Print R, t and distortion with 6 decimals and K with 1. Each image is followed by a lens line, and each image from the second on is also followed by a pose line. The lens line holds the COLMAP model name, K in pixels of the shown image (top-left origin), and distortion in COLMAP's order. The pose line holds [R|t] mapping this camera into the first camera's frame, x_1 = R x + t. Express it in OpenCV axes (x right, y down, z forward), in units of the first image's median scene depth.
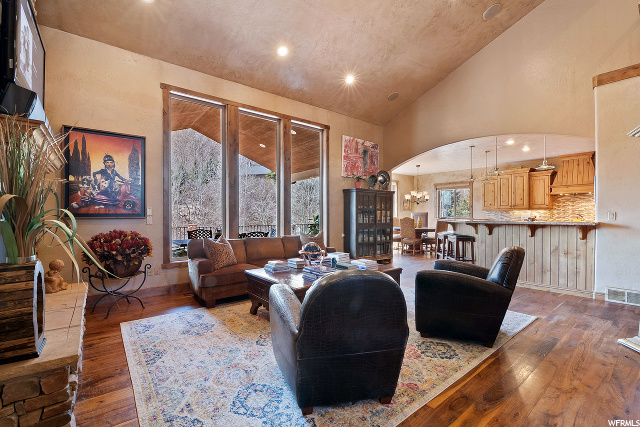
lens RADIAL K [[285.0, 0, 318.2], [0, 285.0, 216.6], [0, 0, 1]] dist [-0.004441, 0.000045]
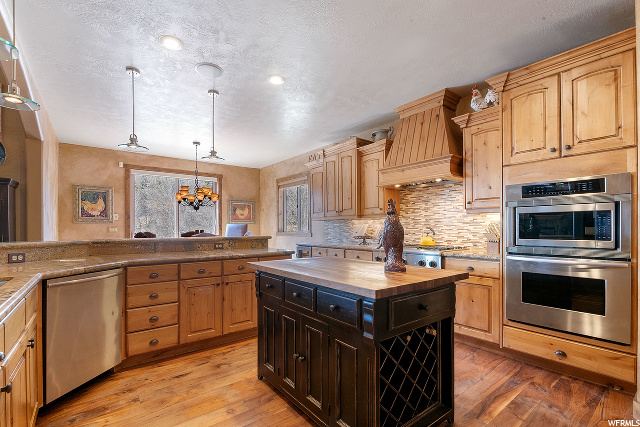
lens RADIAL K [[285.0, 0, 310.7], [0, 285.0, 226.6], [0, 0, 1]] dist [-0.004441, 0.000045]
pose [[0.999887, -0.001495, -0.014981, 0.661230], [0.001446, 0.999994, -0.003270, -0.006270], [0.014985, 0.003248, 0.999882, 0.466188]]
